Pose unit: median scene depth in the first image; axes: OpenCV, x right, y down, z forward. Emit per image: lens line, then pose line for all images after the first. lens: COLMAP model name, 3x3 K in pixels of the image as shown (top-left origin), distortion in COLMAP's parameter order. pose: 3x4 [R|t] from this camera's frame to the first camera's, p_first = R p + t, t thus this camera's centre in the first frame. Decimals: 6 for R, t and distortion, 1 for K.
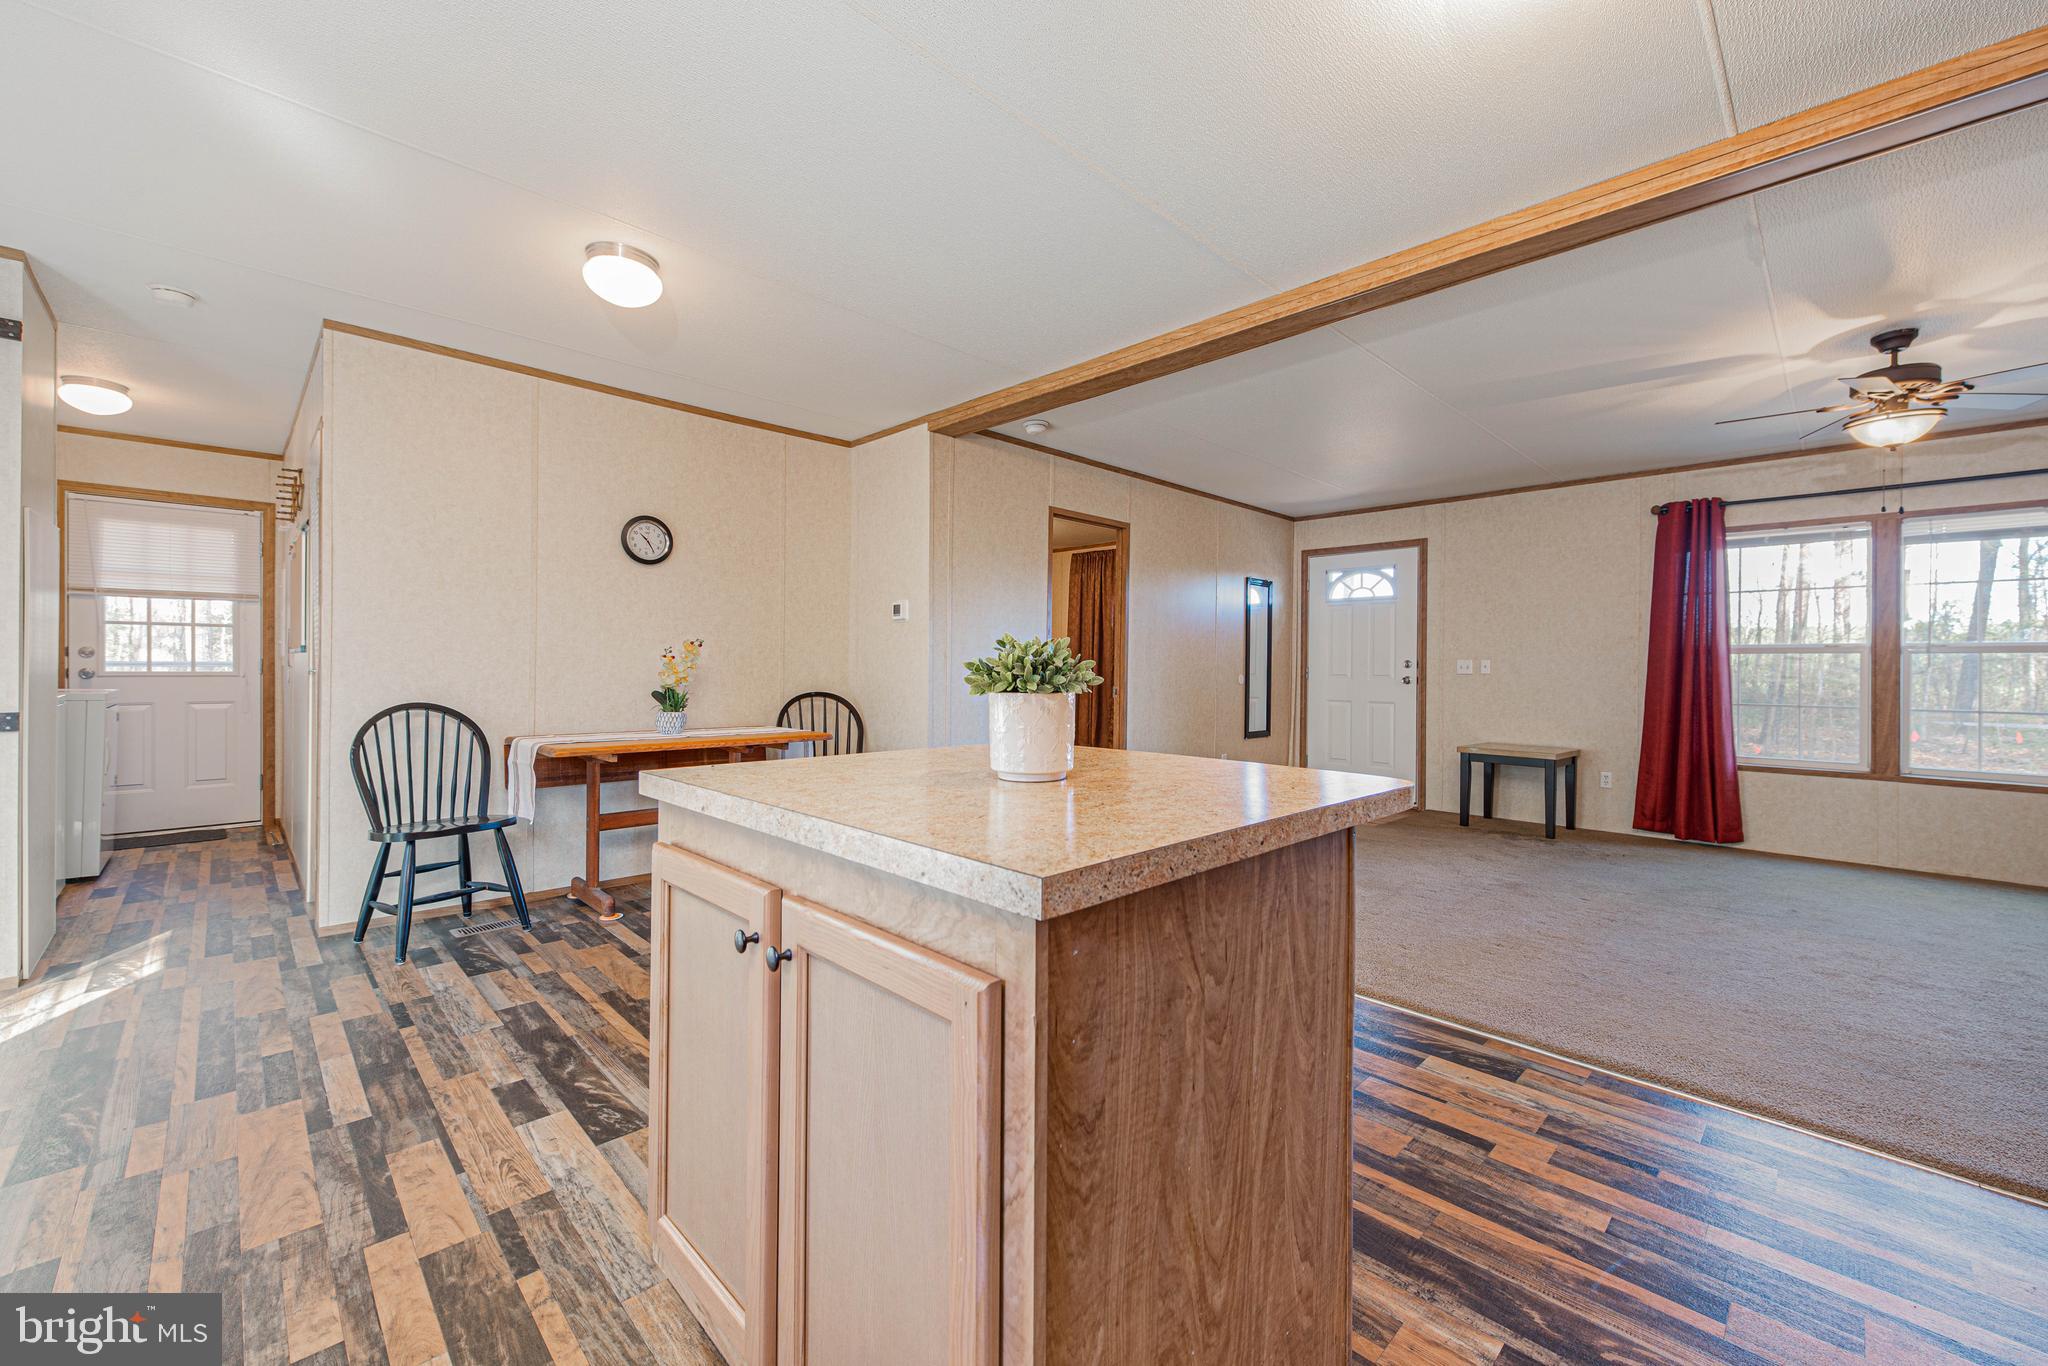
lens RADIAL K [[812.0, 0, 1039.9], [0, 812.0, 675.0], [0, 0, 1]] dist [0.003763, -0.001222]
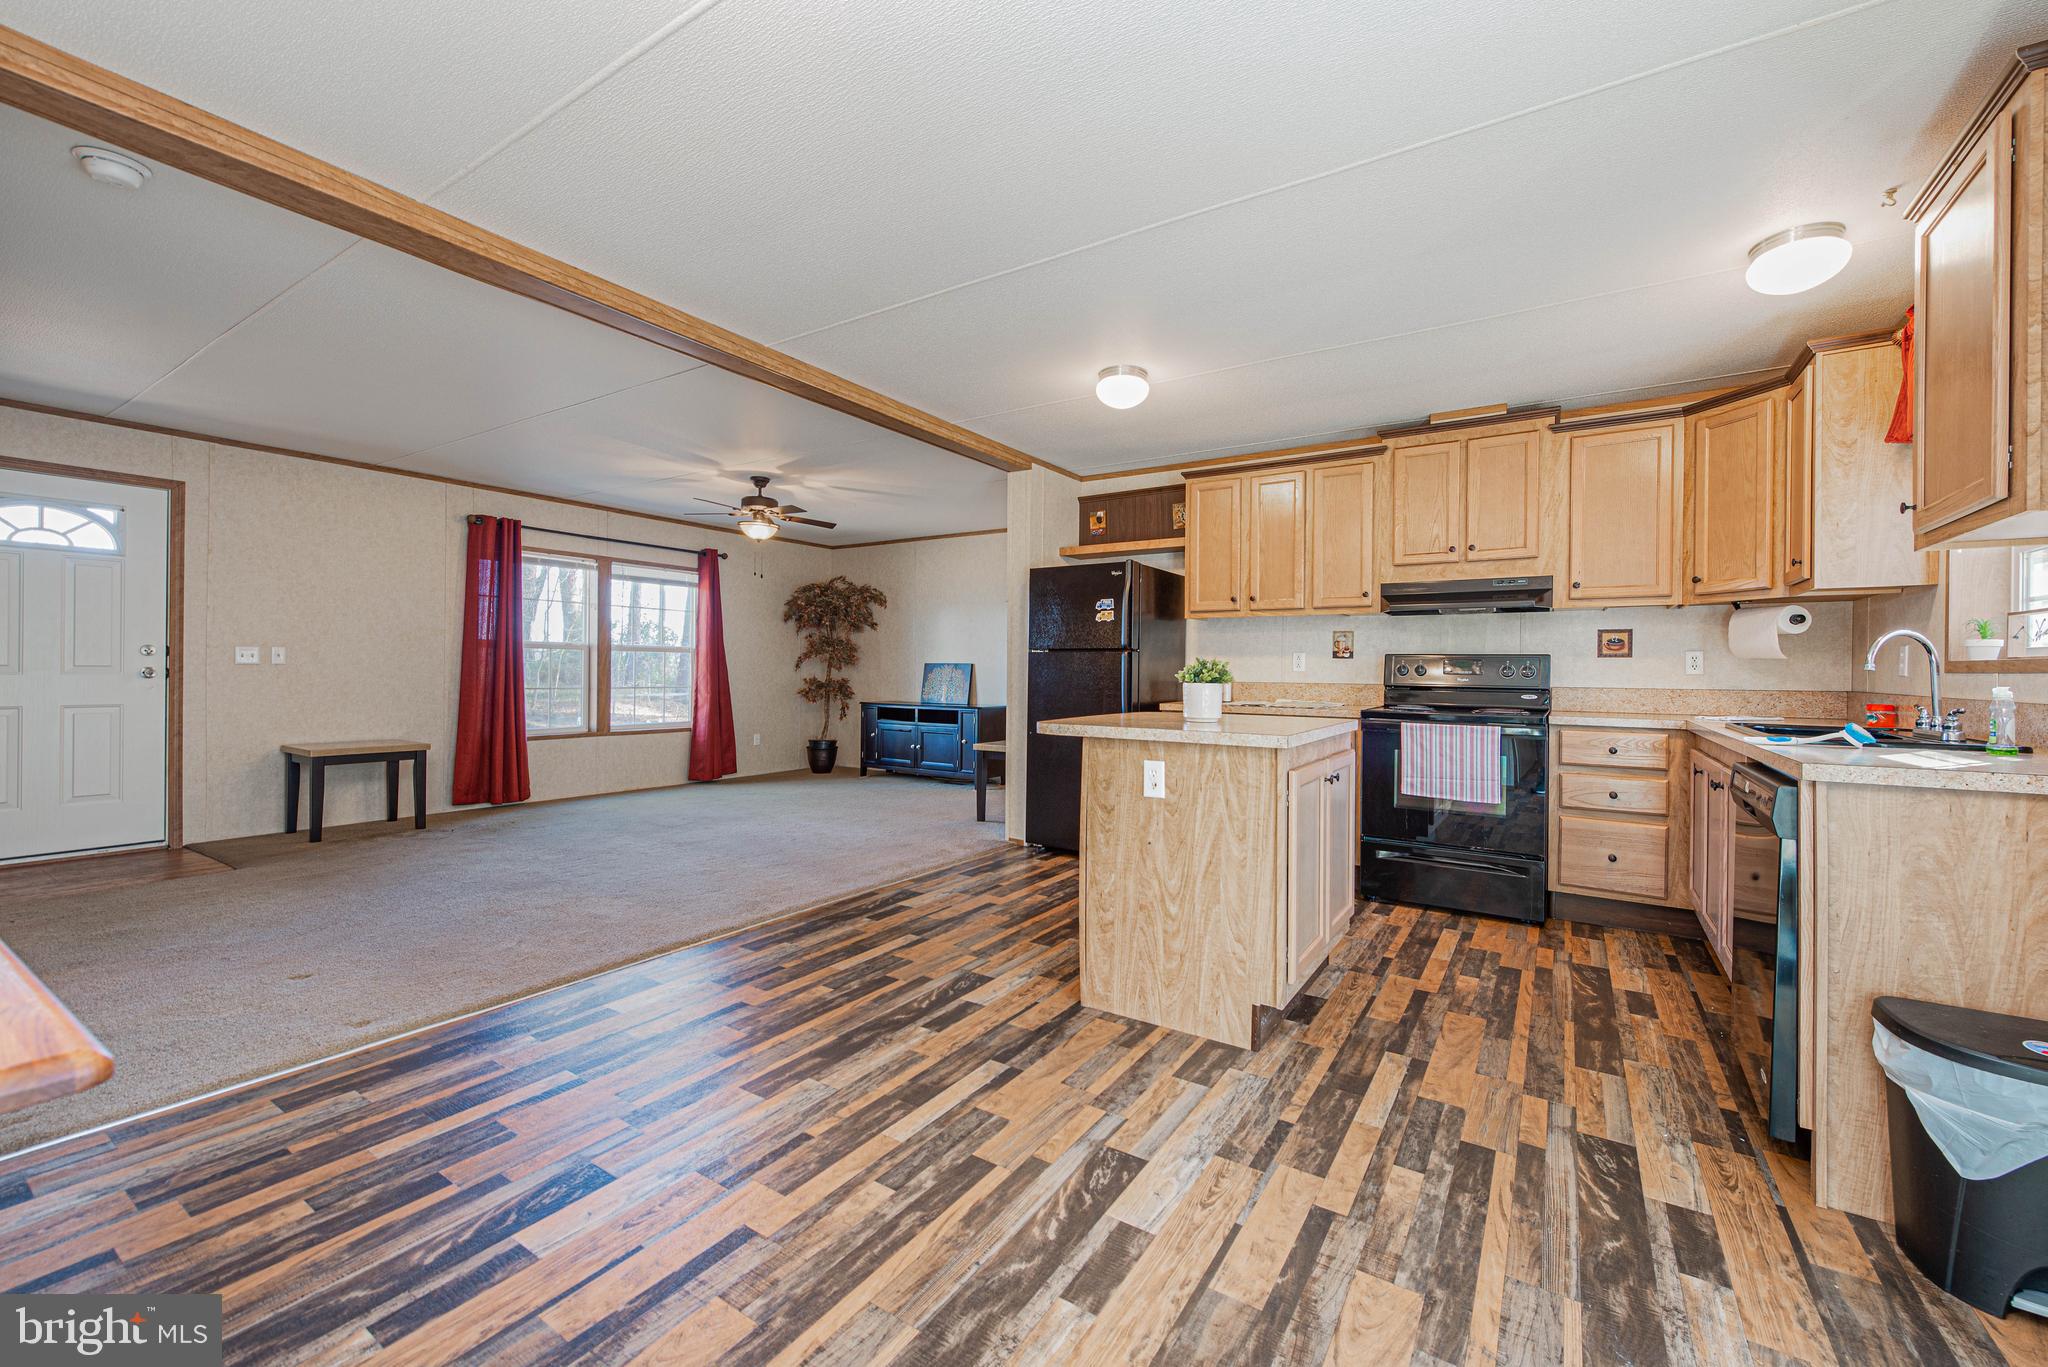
lens RADIAL K [[812.0, 0, 1038.3], [0, 812.0, 678.3], [0, 0, 1]] dist [0.003763, -0.001222]
pose [[-0.209551, -0.021358, 0.977564, -1.097461], [-0.005007, 0.999772, 0.020770, -0.019030], [-0.977785, -0.000543, -0.209610, 1.000532]]
